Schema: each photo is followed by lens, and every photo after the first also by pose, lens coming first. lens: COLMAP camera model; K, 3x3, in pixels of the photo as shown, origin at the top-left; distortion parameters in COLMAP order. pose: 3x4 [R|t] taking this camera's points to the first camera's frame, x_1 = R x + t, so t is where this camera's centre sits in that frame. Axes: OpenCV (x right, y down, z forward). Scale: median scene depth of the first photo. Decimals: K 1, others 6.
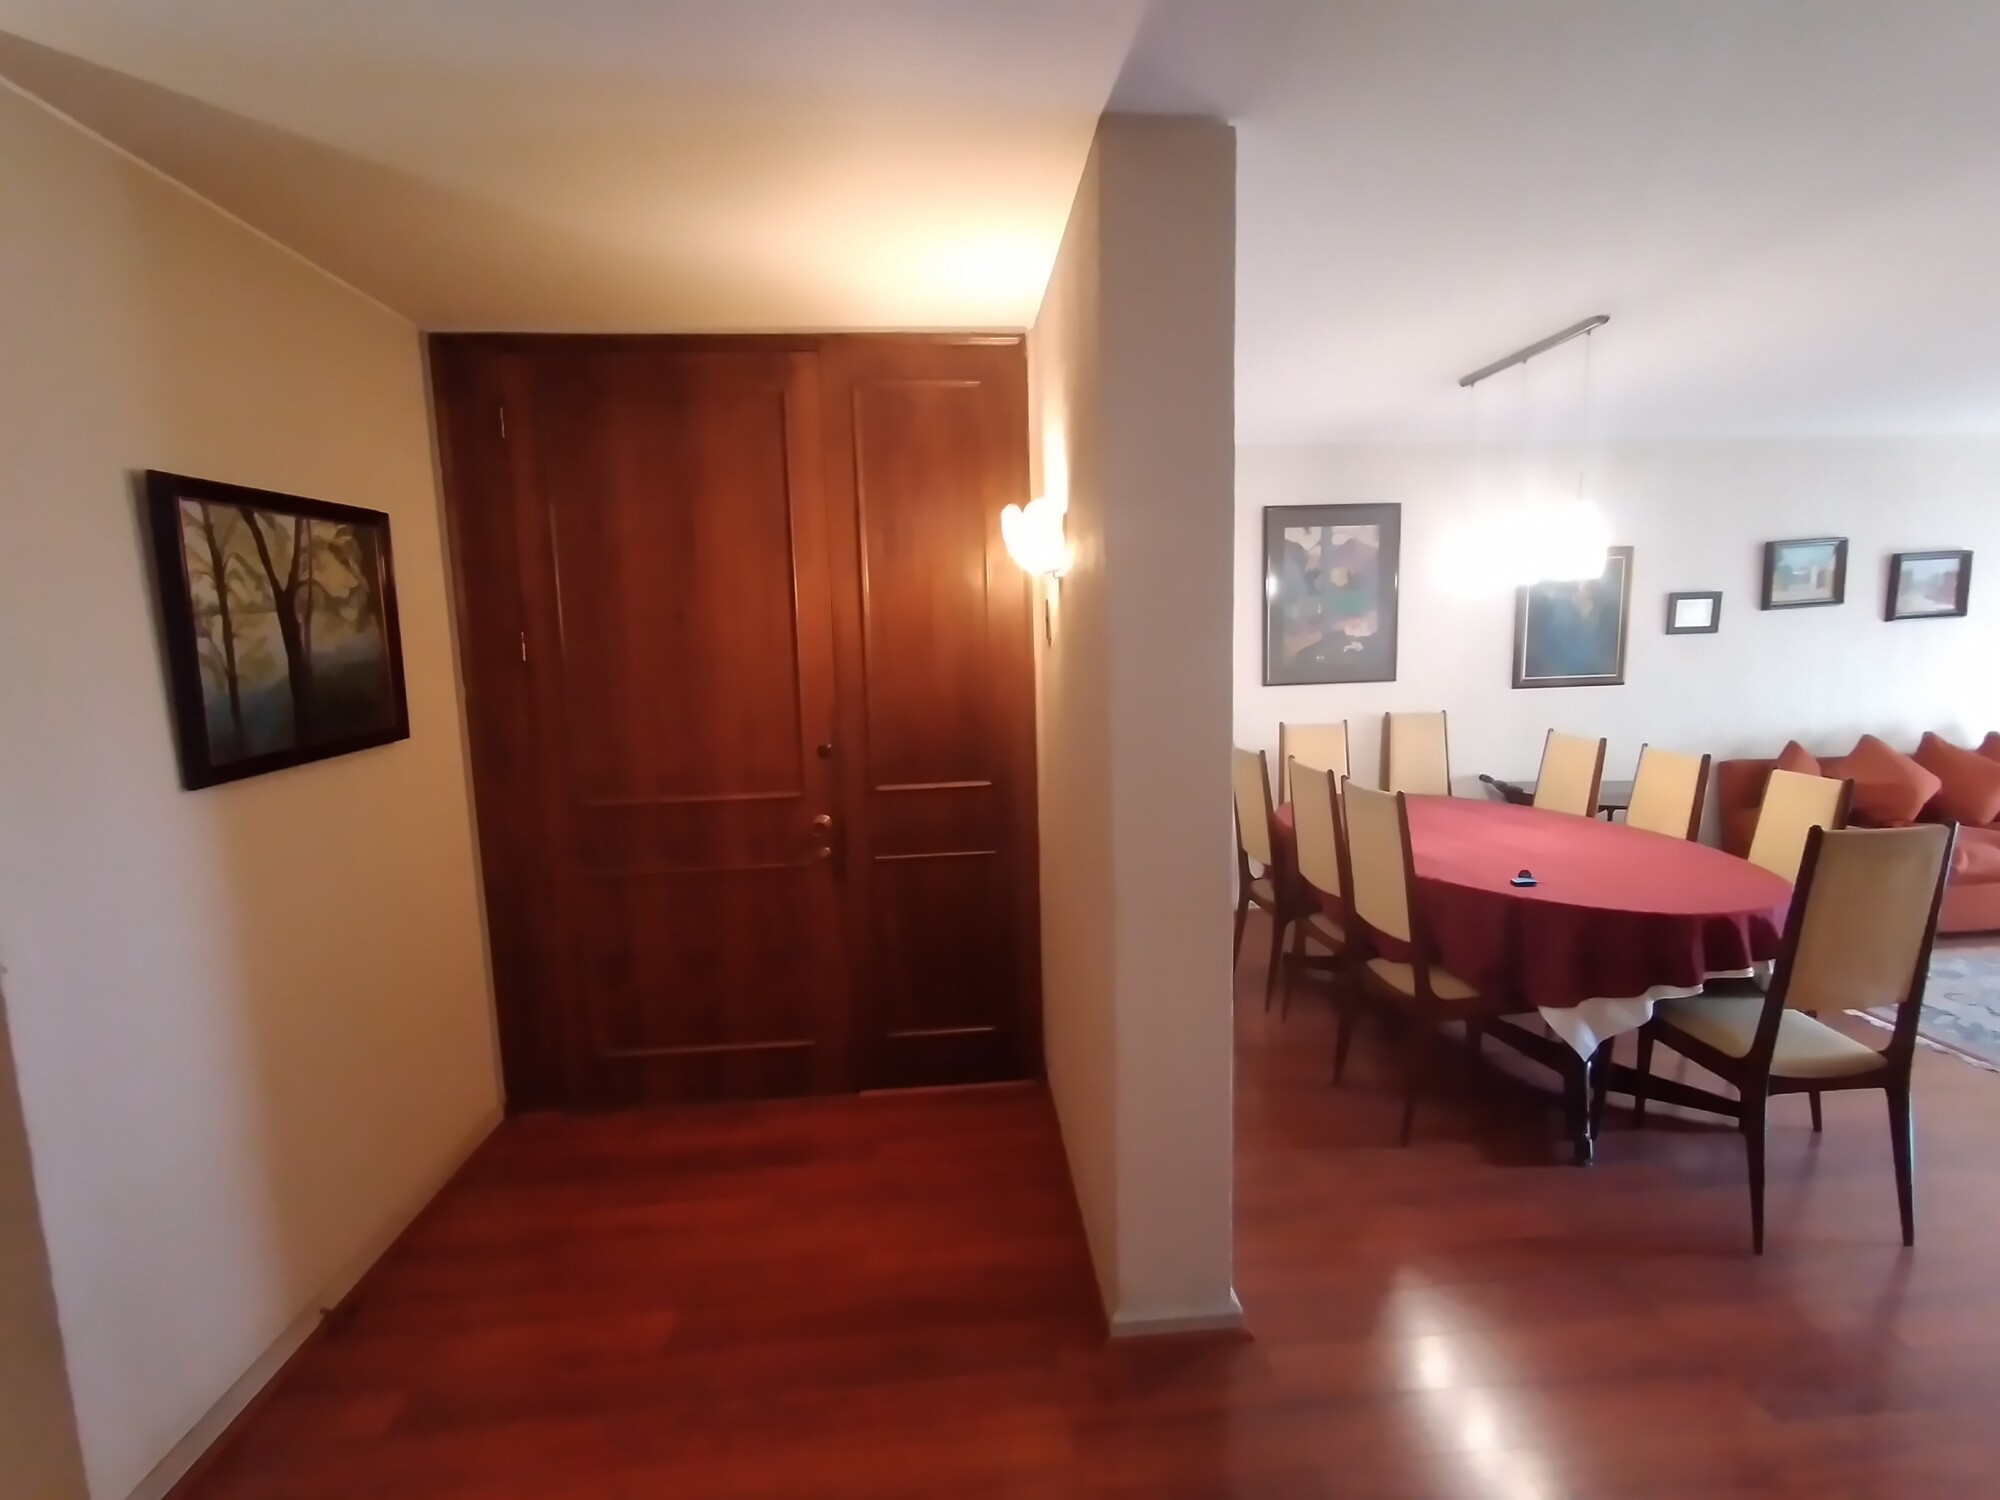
lens RADIAL K [[915.9, 0, 1007.9], [0, 915.9, 736.4], [0, 0, 1]] dist [-0.000337, 0.001527]
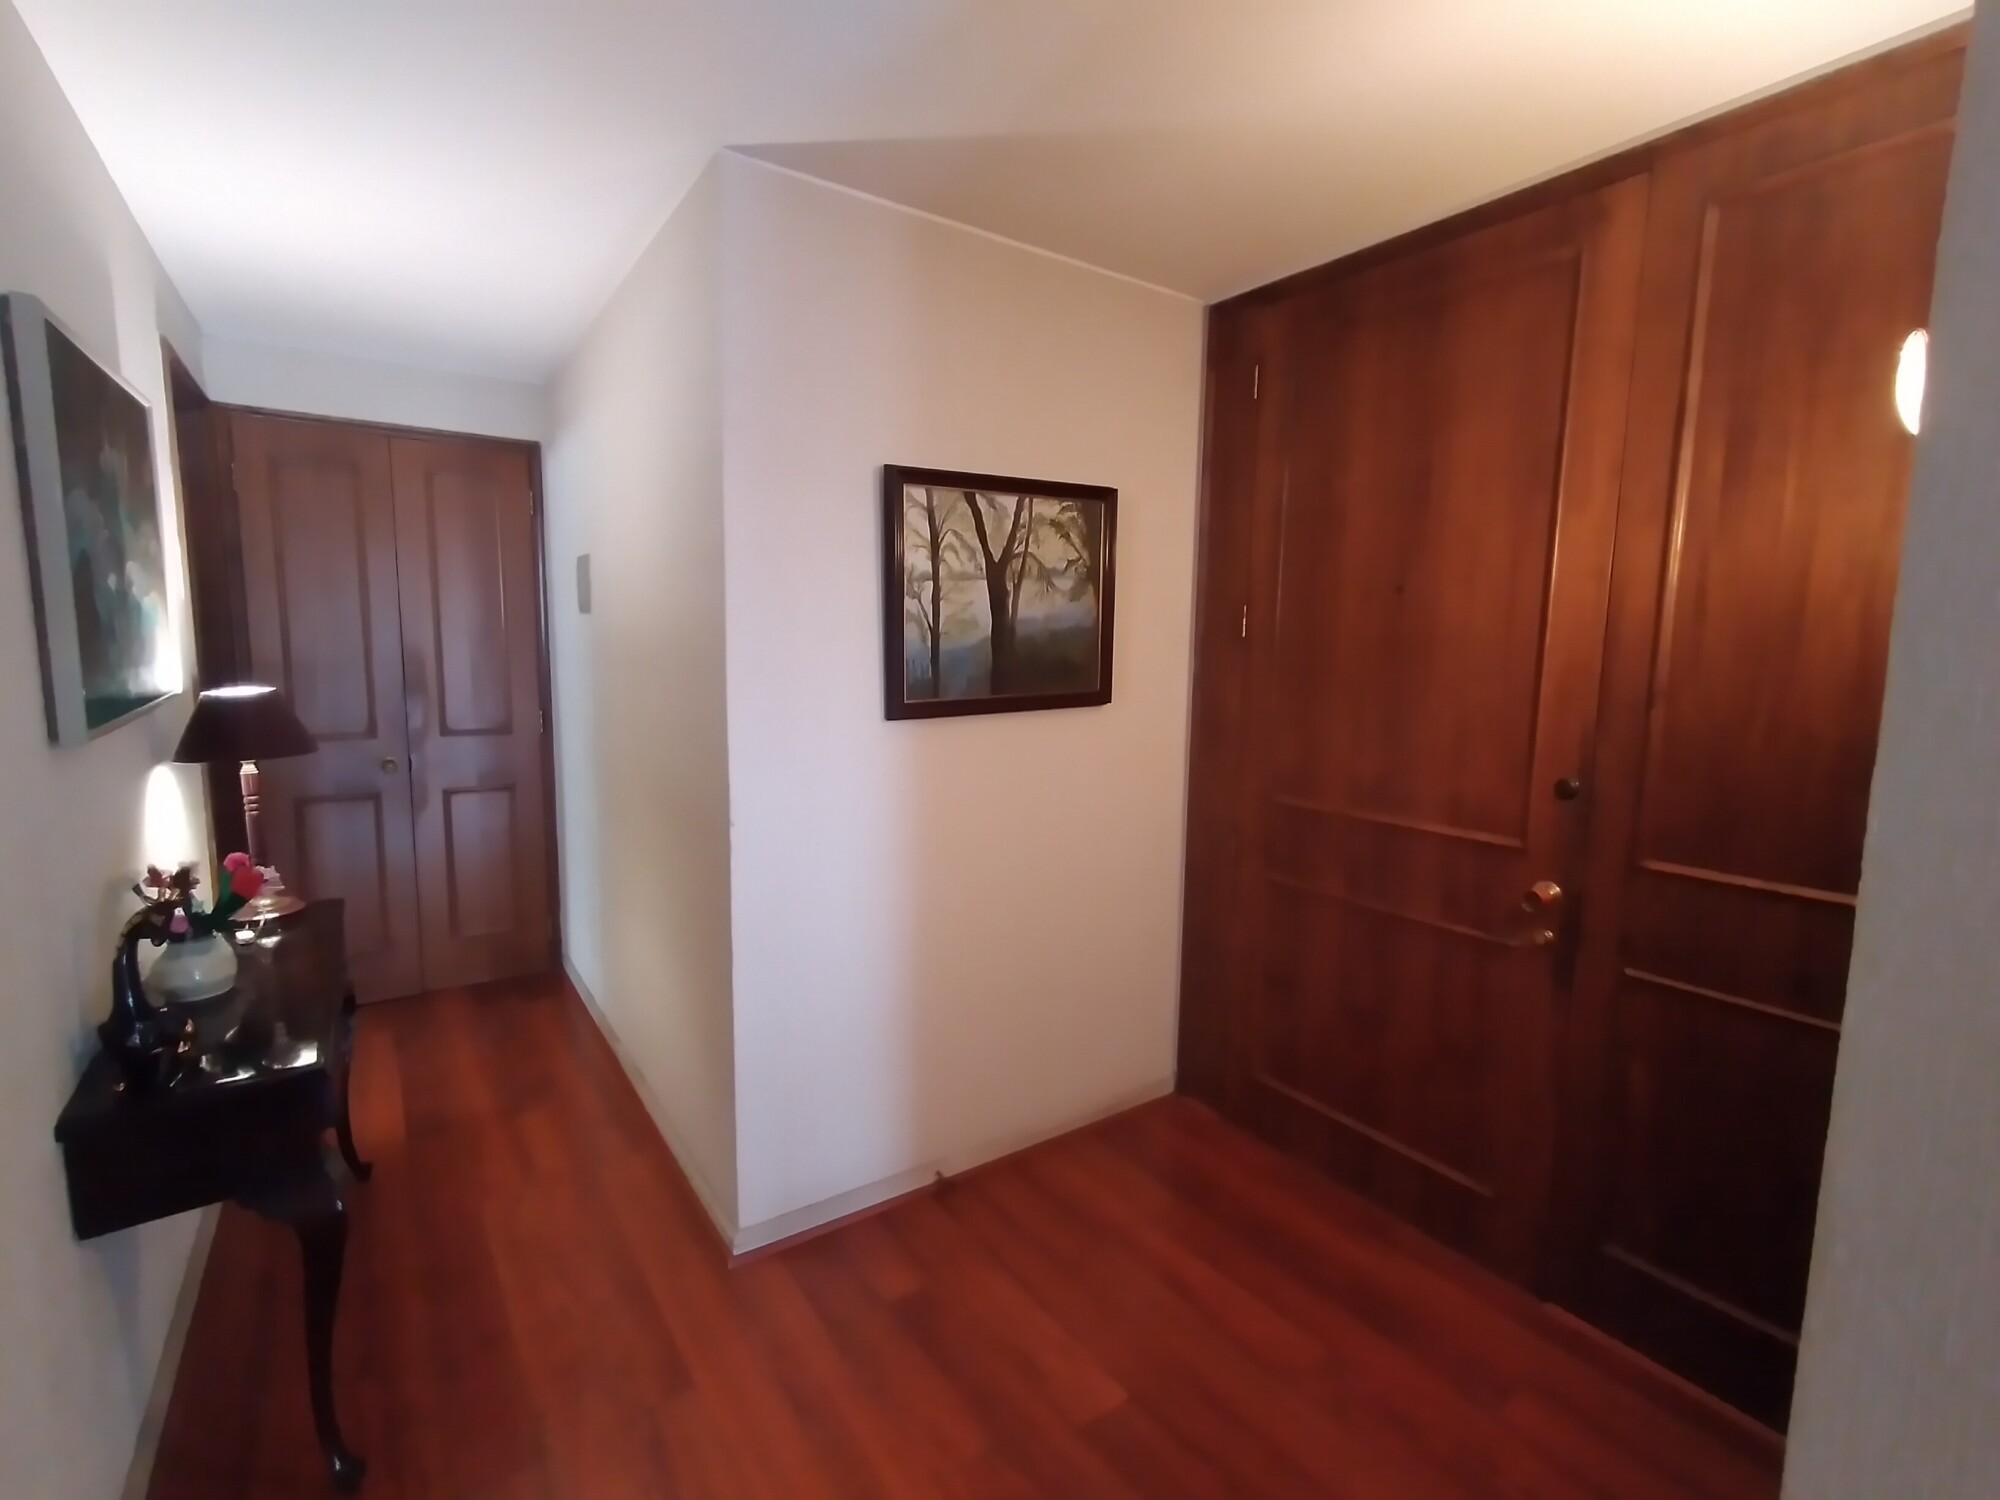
lens RADIAL K [[915.9, 0, 1002.3], [0, 915.9, 747.1], [0, 0, 1]] dist [-0.000337, 0.001527]
pose [[0.506626, 0.139523, -0.850802, 0.212035], [-0.126020, 0.988204, 0.087014, -0.028642], [0.852906, 0.063134, 0.518233, 0.404281]]
